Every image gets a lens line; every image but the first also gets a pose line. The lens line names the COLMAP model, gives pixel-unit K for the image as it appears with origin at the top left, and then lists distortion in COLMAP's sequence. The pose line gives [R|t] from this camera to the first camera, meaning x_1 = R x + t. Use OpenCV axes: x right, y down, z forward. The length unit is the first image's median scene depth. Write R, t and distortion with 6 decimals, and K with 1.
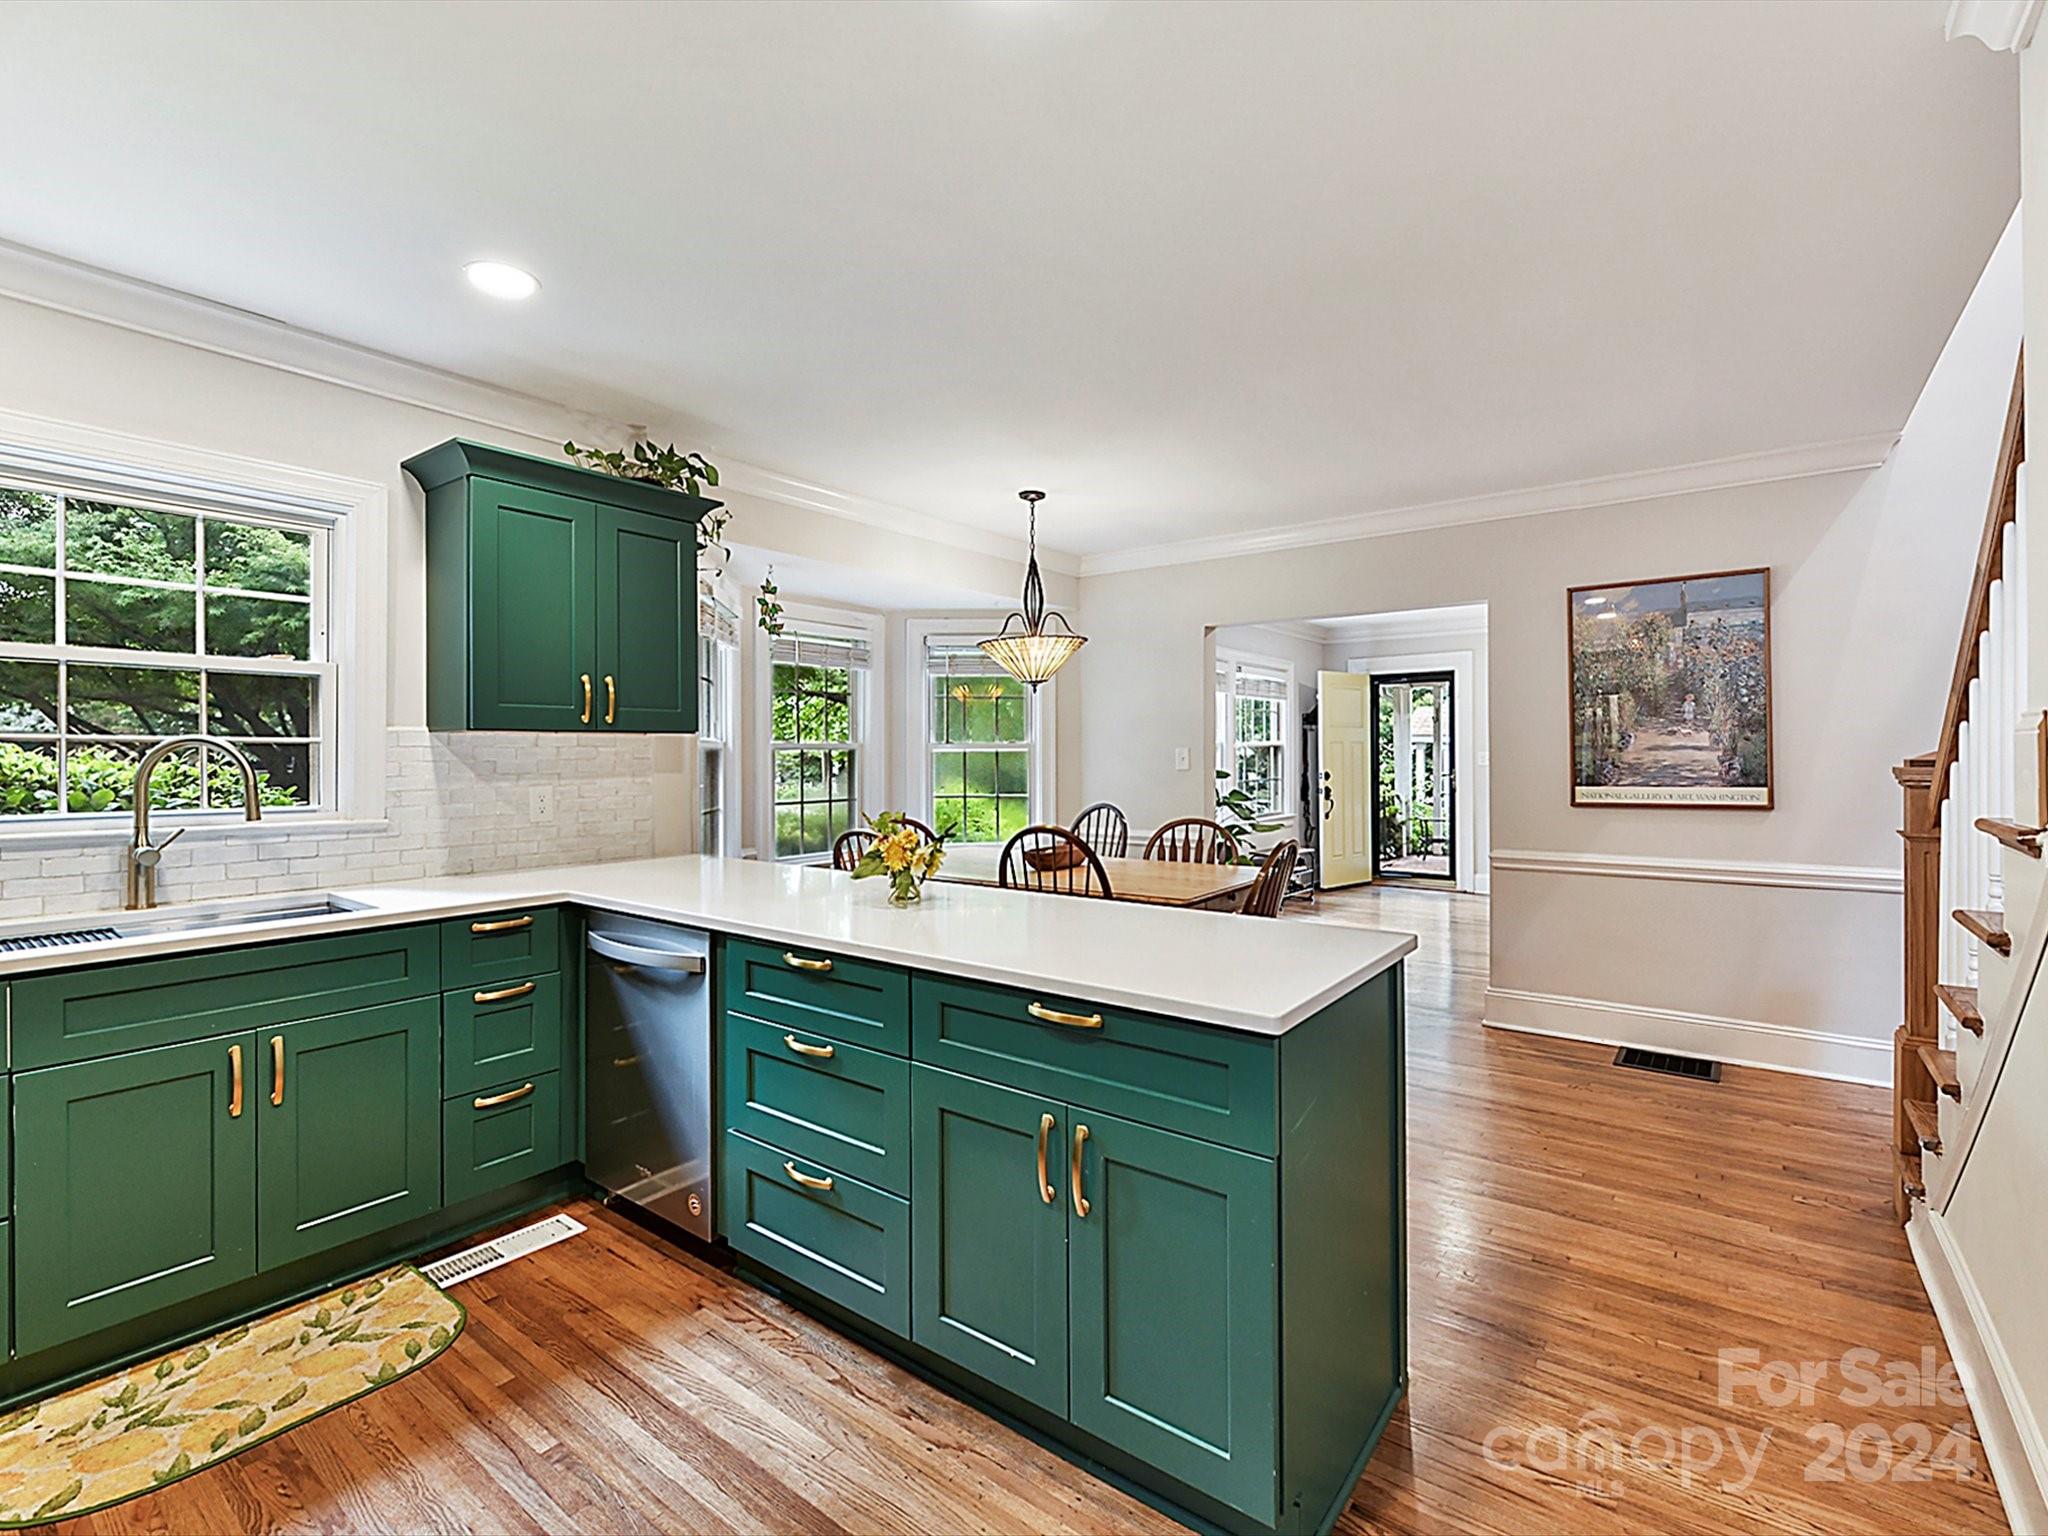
lens RADIAL K [[929.0, 0, 1022.8], [0, 929.0, 758.8], [0, 0, 1]] dist [0.008701, -0.001867]
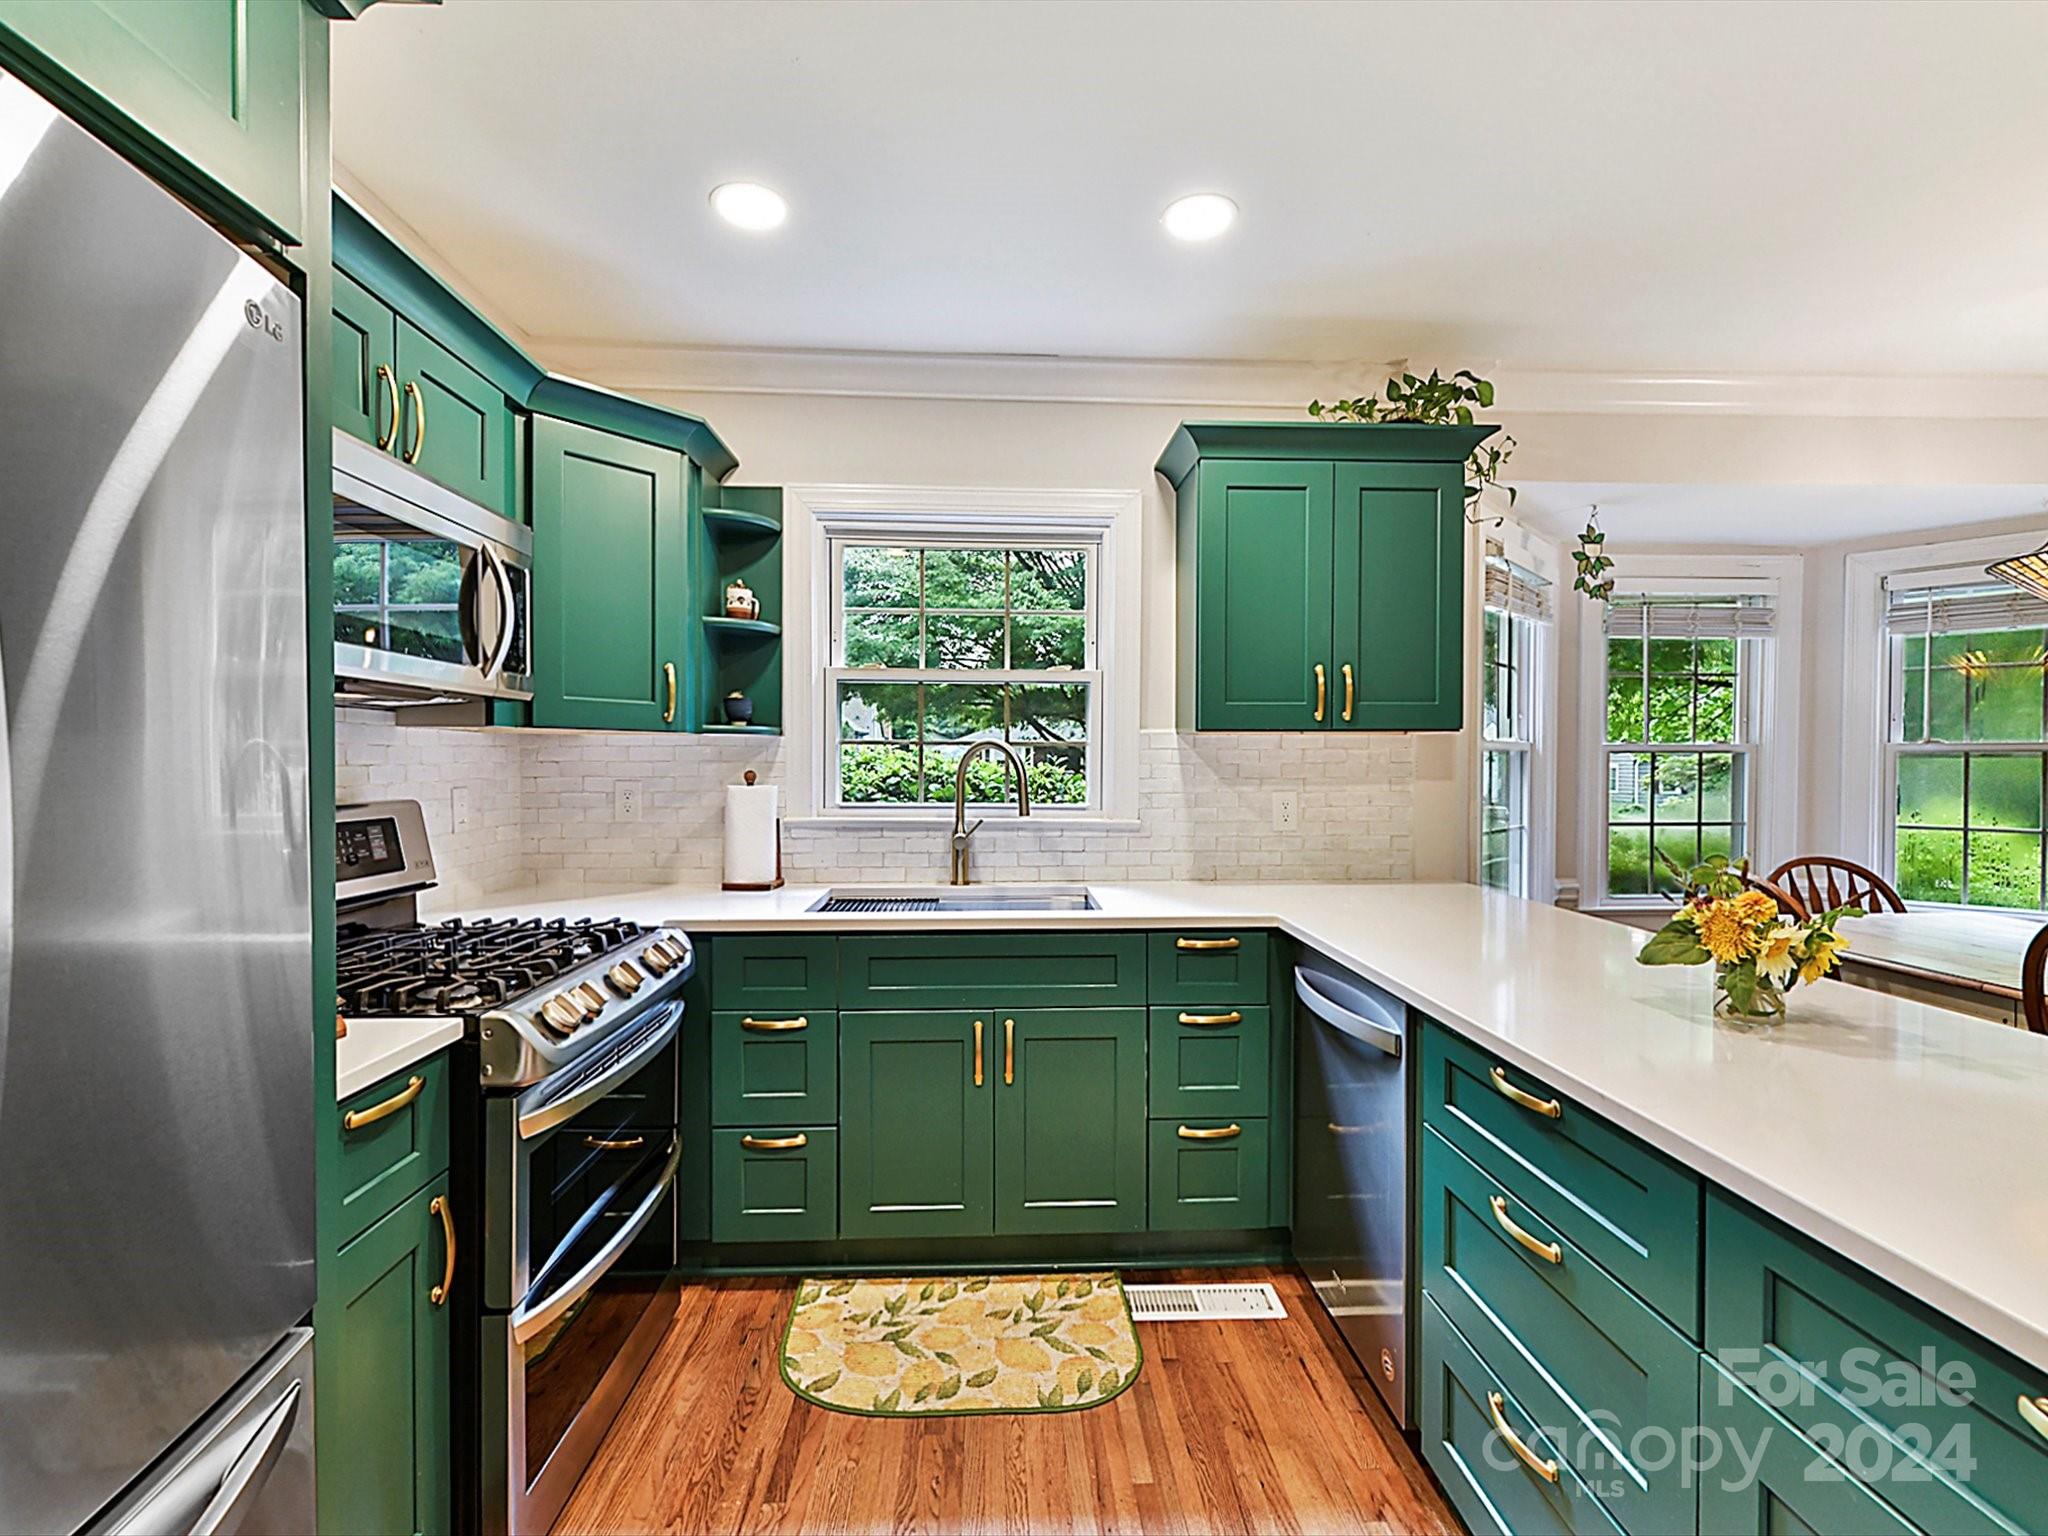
lens RADIAL K [[929.0, 0, 1040.4], [0, 929.0, 776.6], [0, 0, 1]] dist [0.008701, -0.001867]
pose [[0.649888, 0.018436, -0.759807, 0.020937], [-0.008339, 0.999819, 0.017128, 0.000820], [0.759985, -0.004795, 0.649923, 0.281720]]
